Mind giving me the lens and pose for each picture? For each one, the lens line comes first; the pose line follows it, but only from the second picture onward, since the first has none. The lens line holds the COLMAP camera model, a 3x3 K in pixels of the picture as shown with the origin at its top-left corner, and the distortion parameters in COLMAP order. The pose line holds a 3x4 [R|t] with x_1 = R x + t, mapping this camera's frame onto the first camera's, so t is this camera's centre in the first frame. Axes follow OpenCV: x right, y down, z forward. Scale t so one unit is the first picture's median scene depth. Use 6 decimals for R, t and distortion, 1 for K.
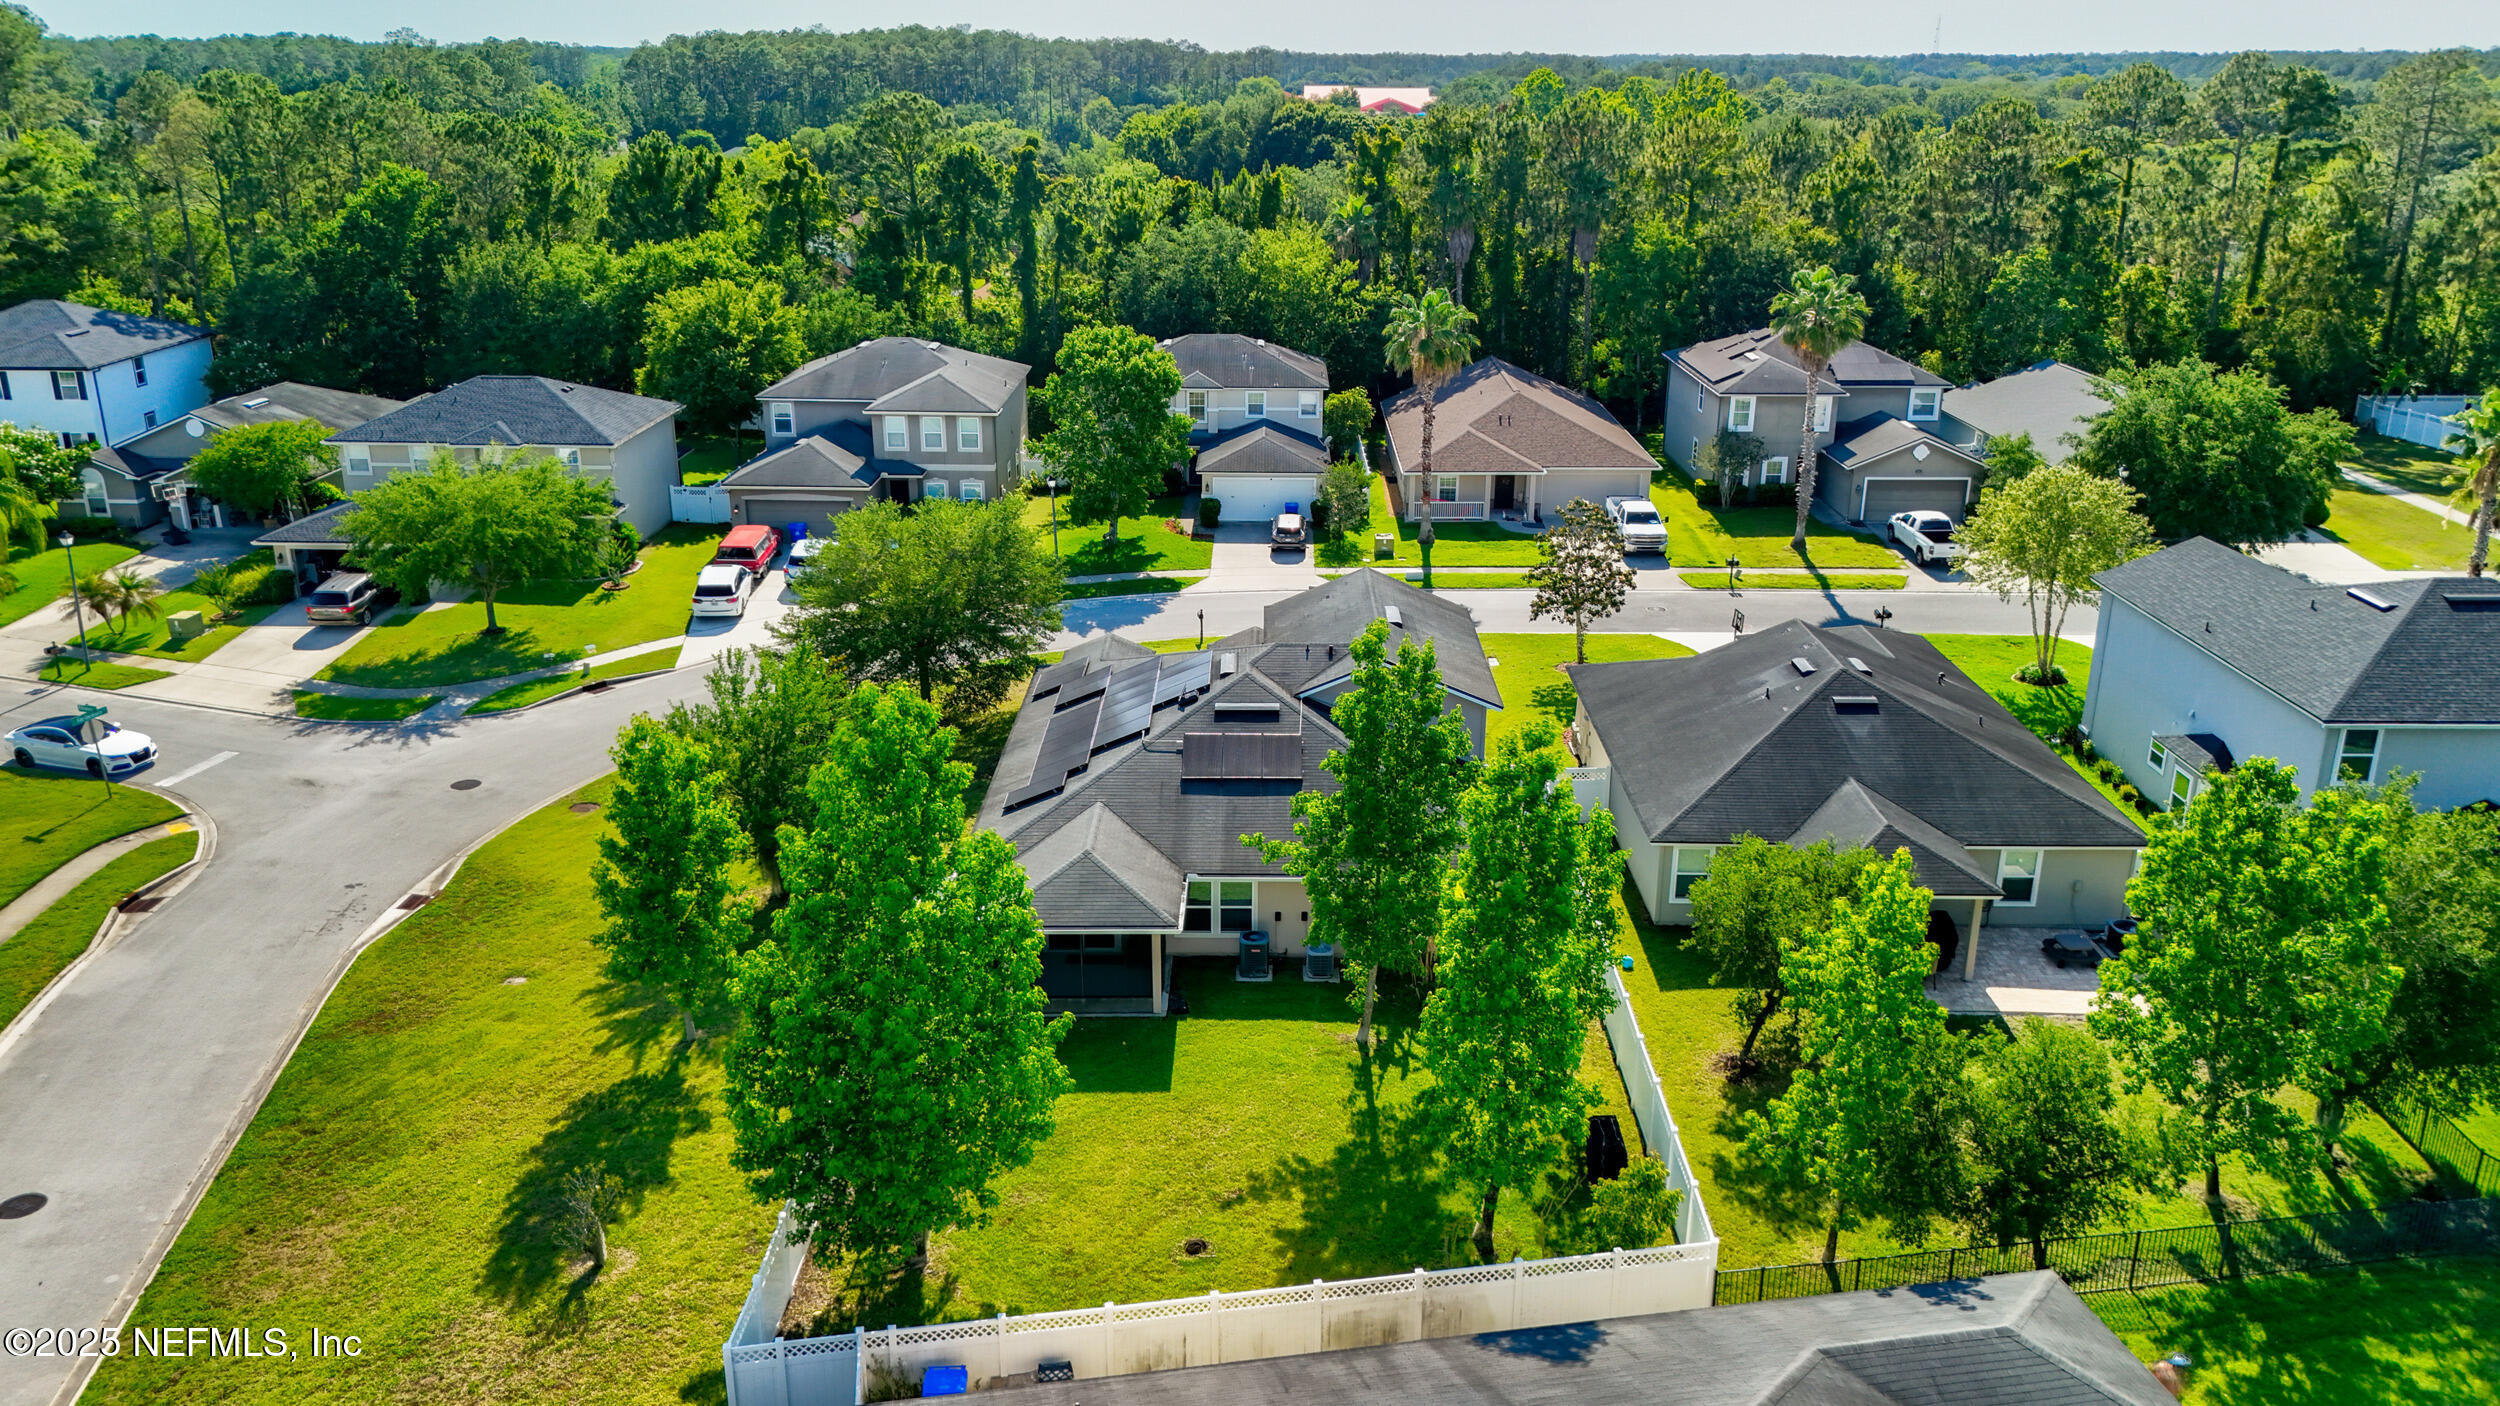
lens RADIAL K [[1845.6, 0, 1256.4], [0, 1845.6, 716.0], [0, 0, 1]] dist [0.048997, -0.042716]
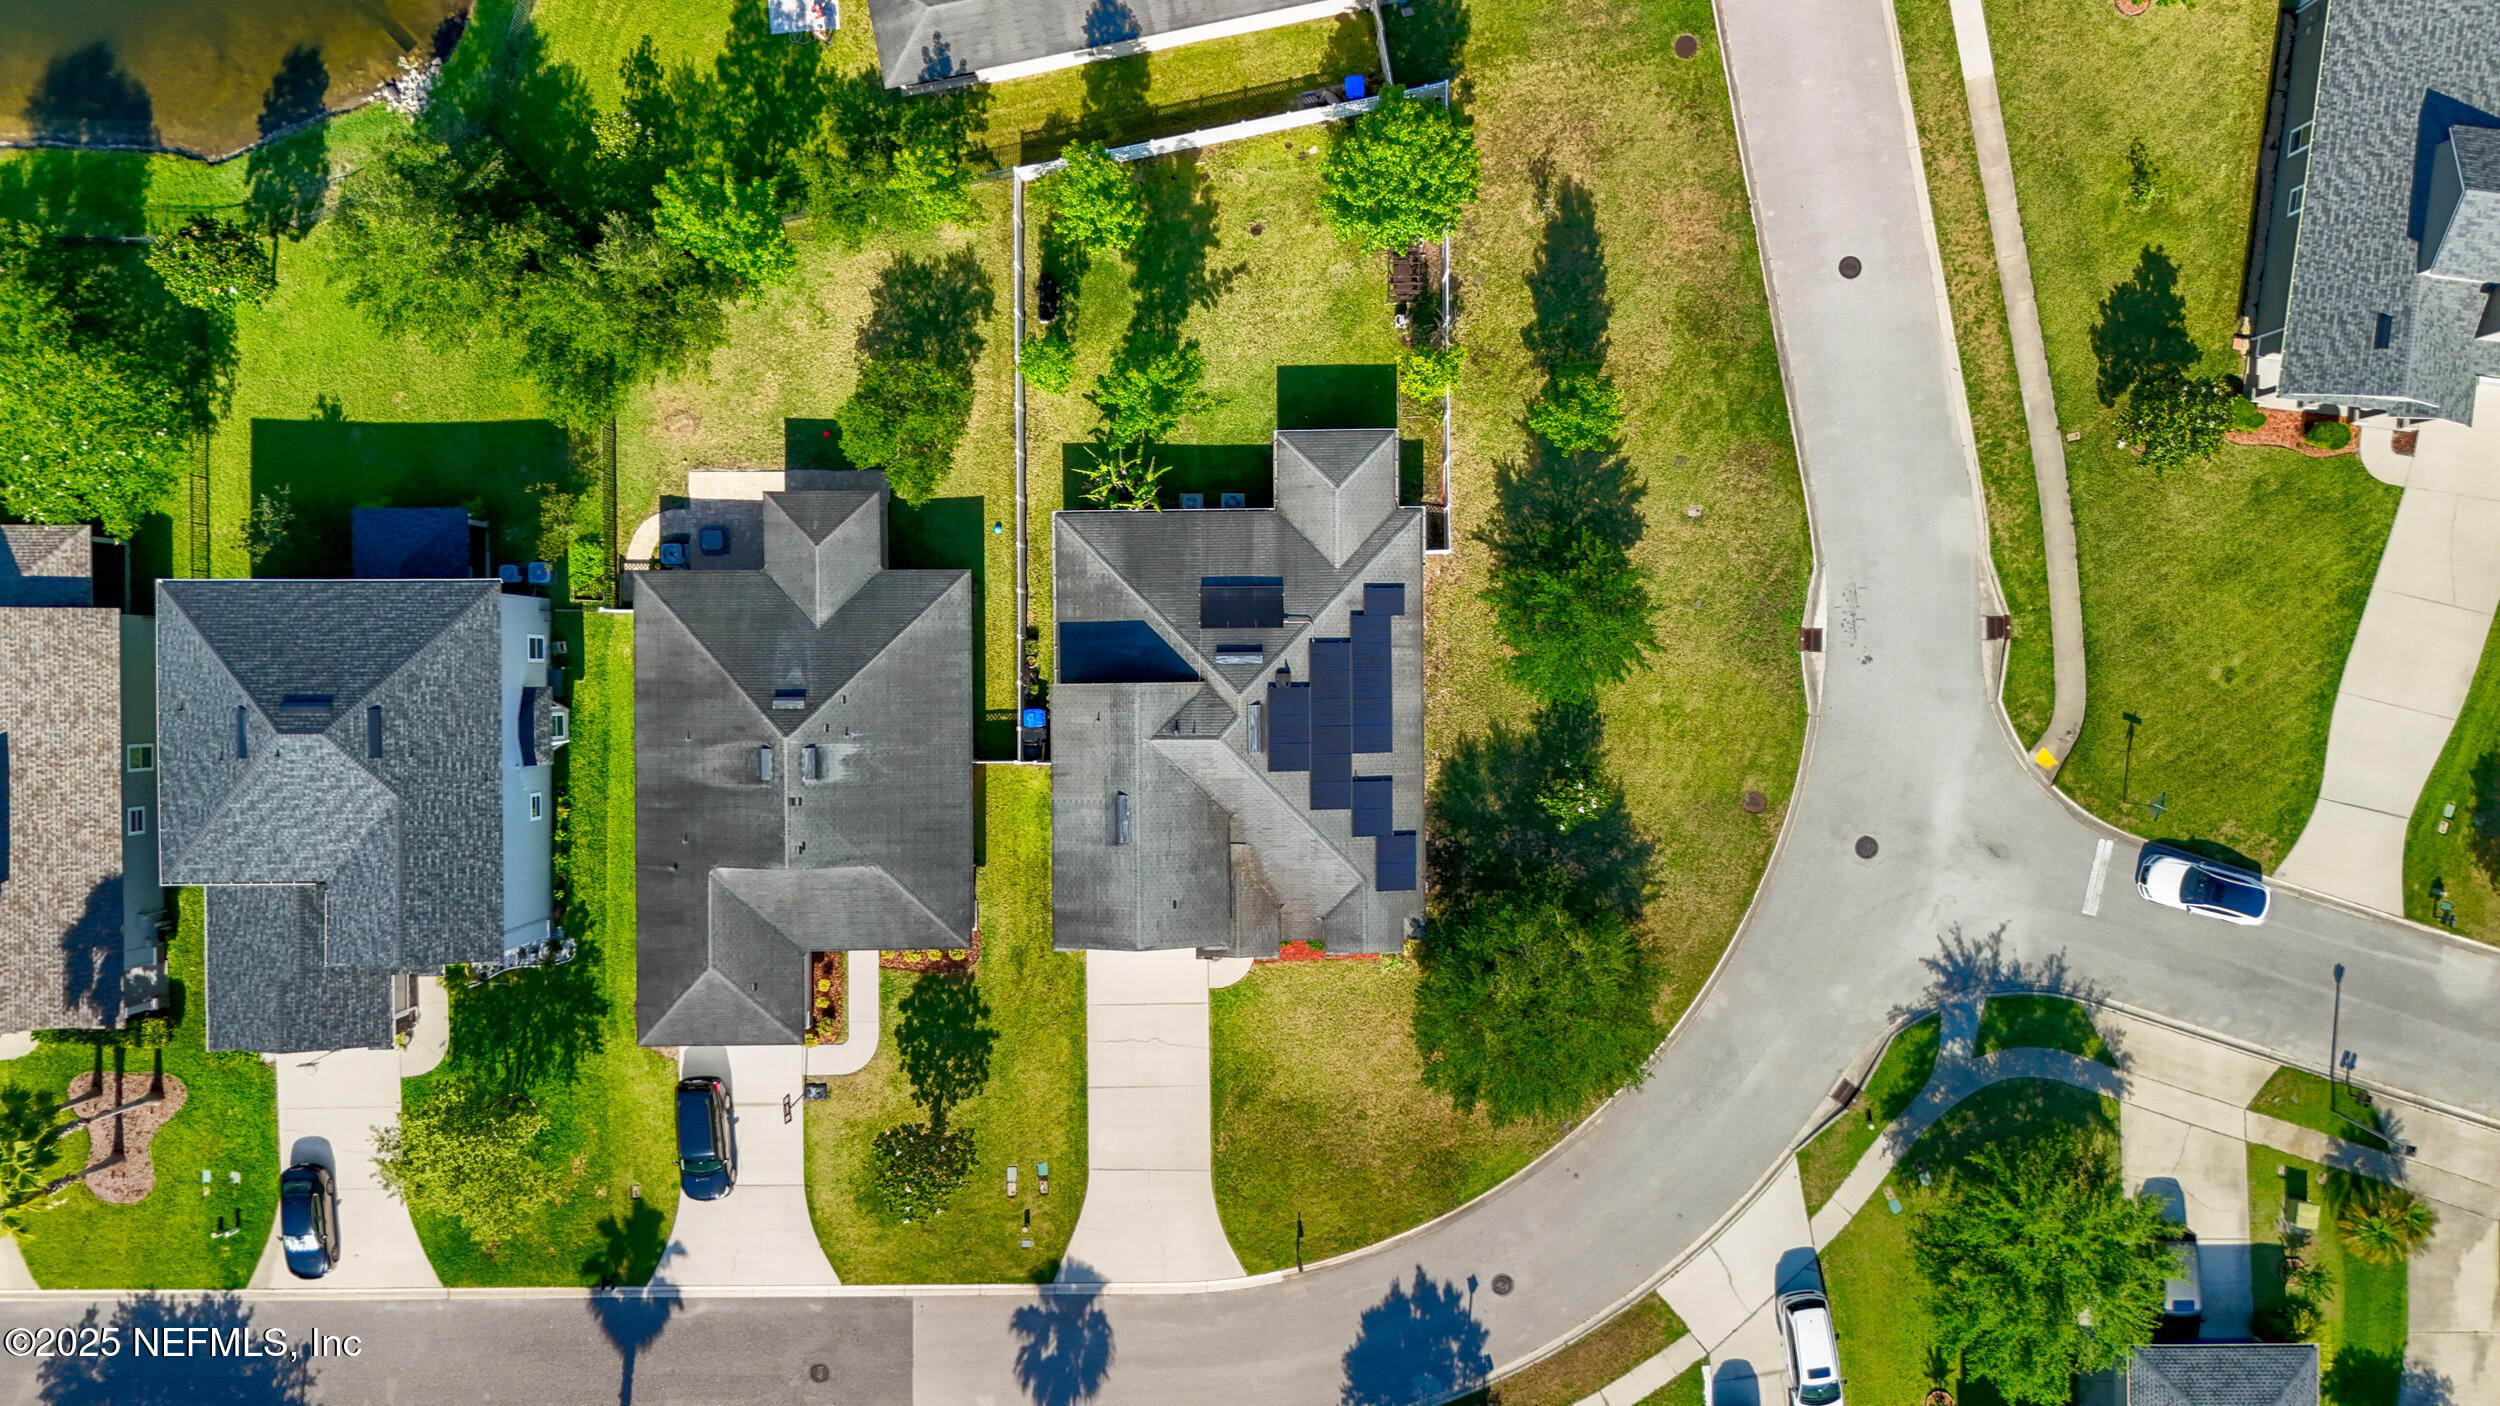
lens RADIAL K [[1845.6, 0, 1254.0], [0, 1845.6, 690.2], [0, 0, 1]] dist [0.048997, -0.042716]
pose [[-0.999871, 0.016050, 0.000118, -0.008886], [-0.005451, -0.346464, 0.938048, -0.745326], [0.015096, 0.937926, 0.346507, 0.311864]]
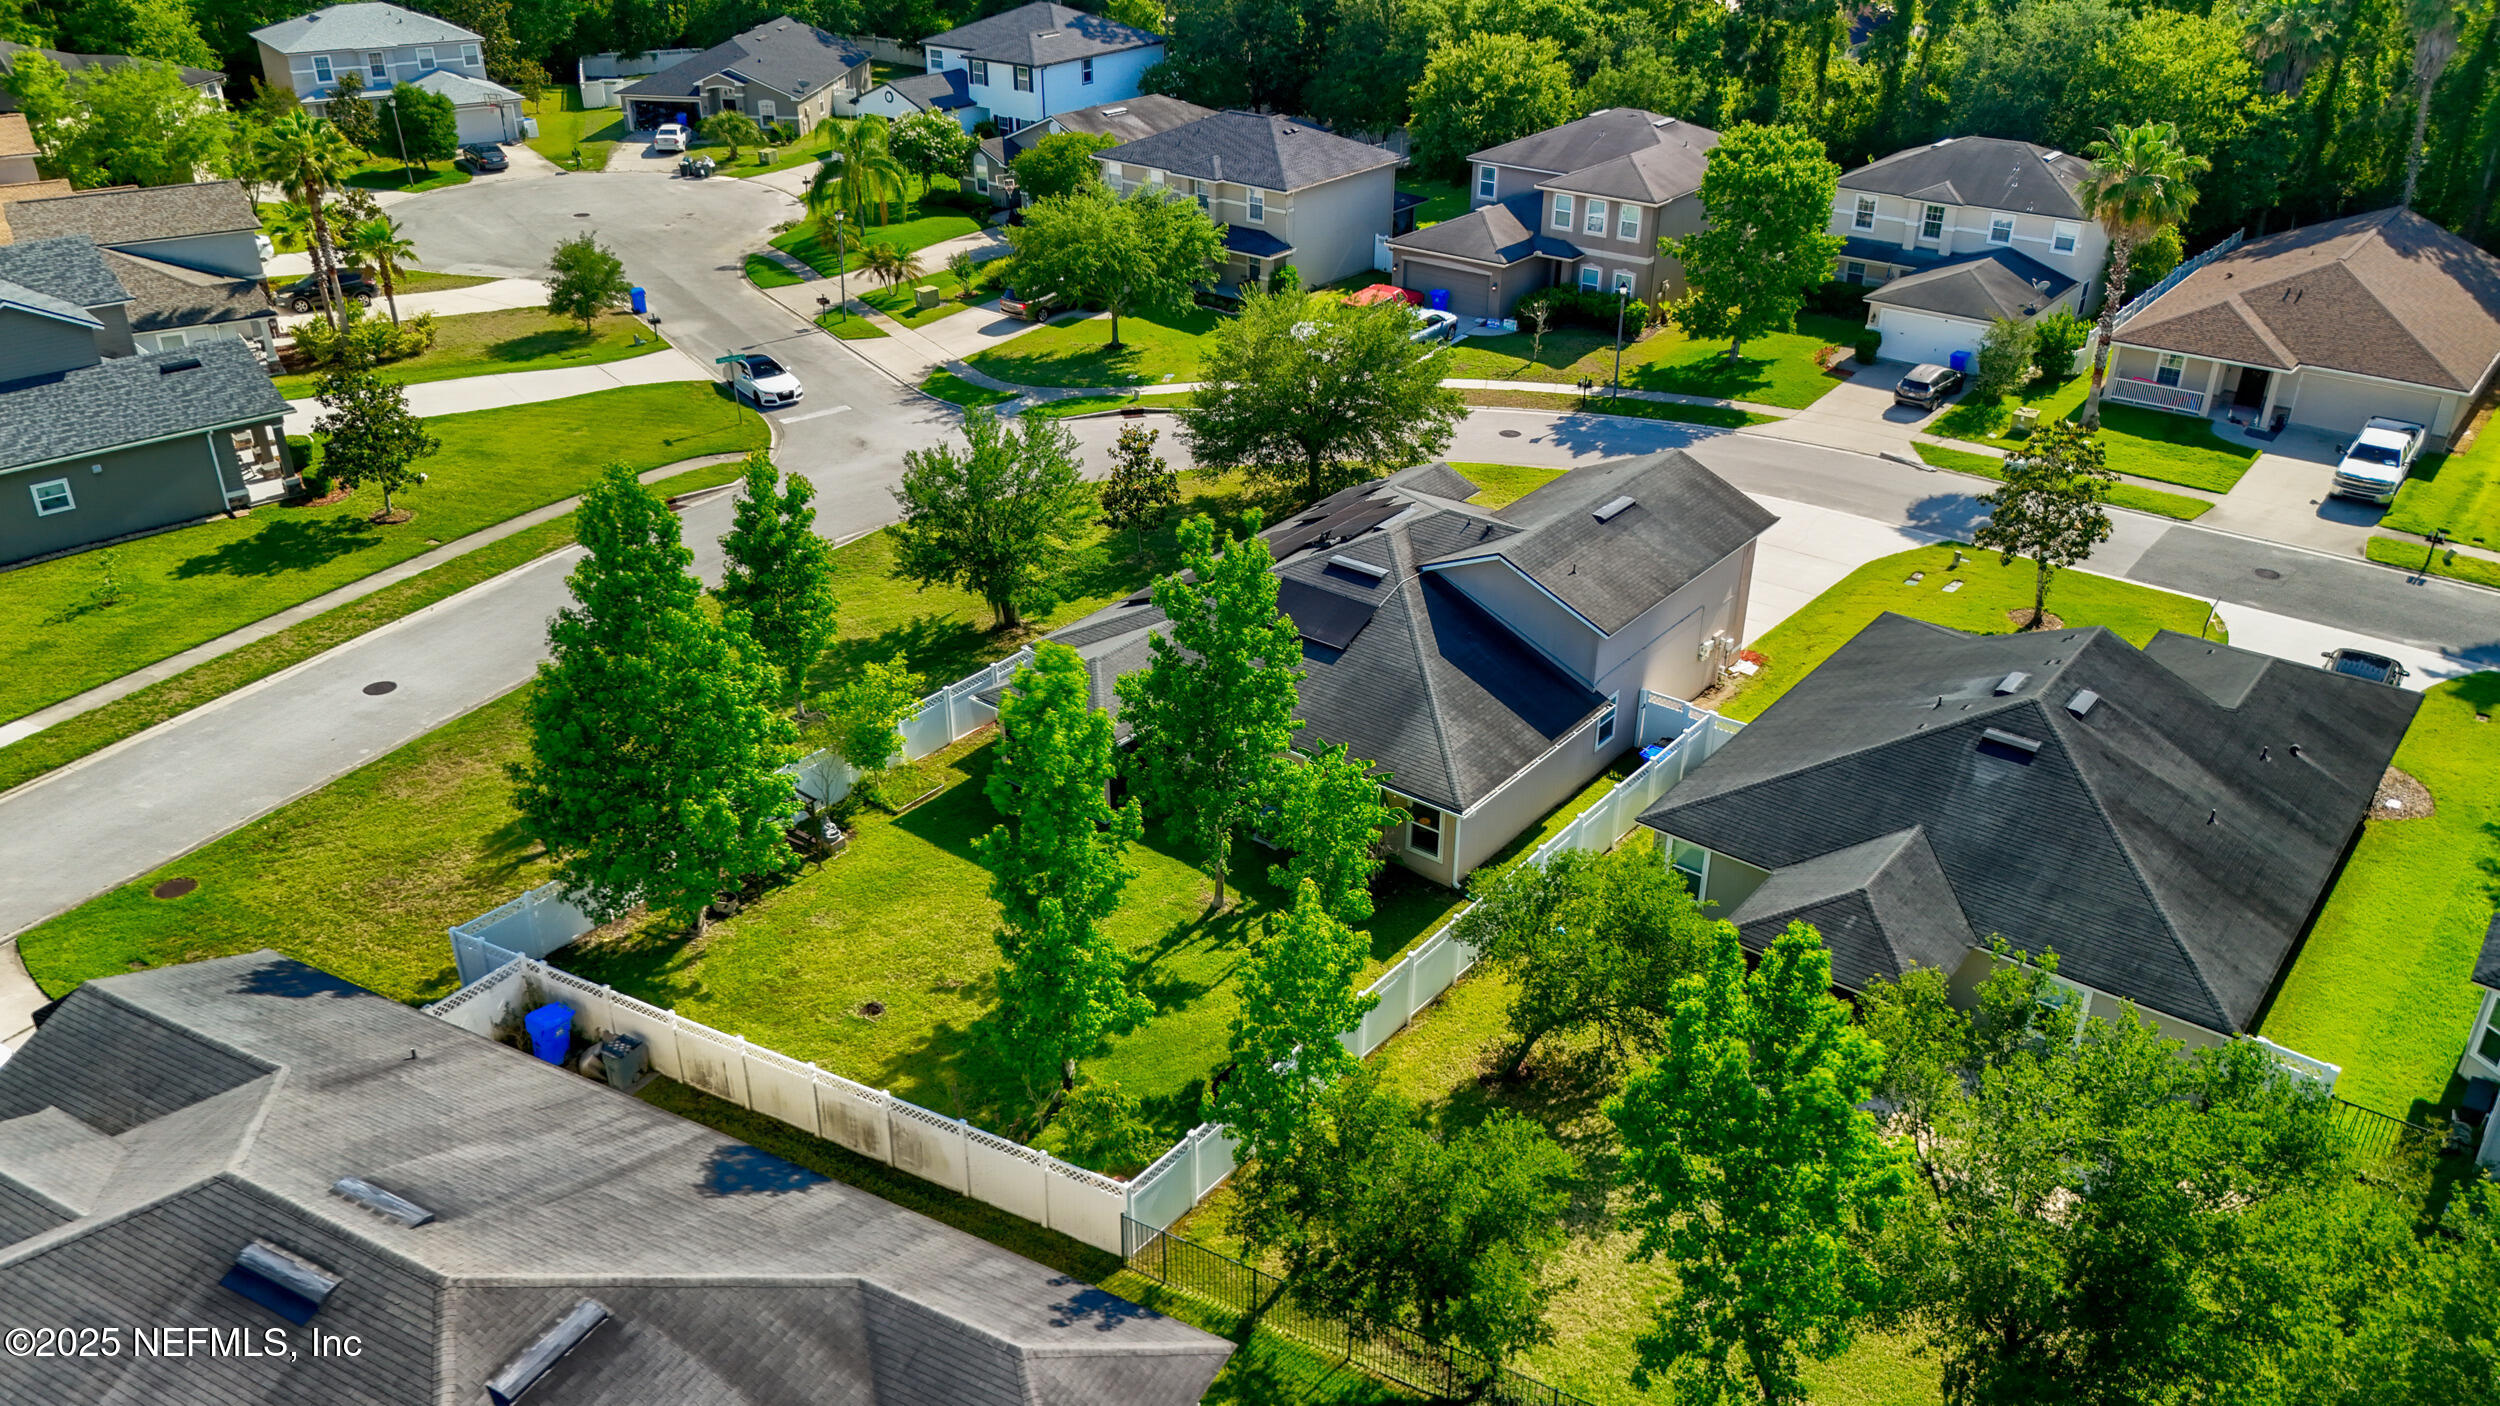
lens RADIAL K [[1845.6, 0, 1256.7], [0, 1845.6, 698.8], [0, 0, 1]] dist [0.048997, -0.042716]
pose [[0.787808, 0.281857, -0.547645, 0.294486], [-0.201650, 0.958176, 0.203064, -0.072642], [0.581976, -0.049543, 0.811696, 0.091002]]
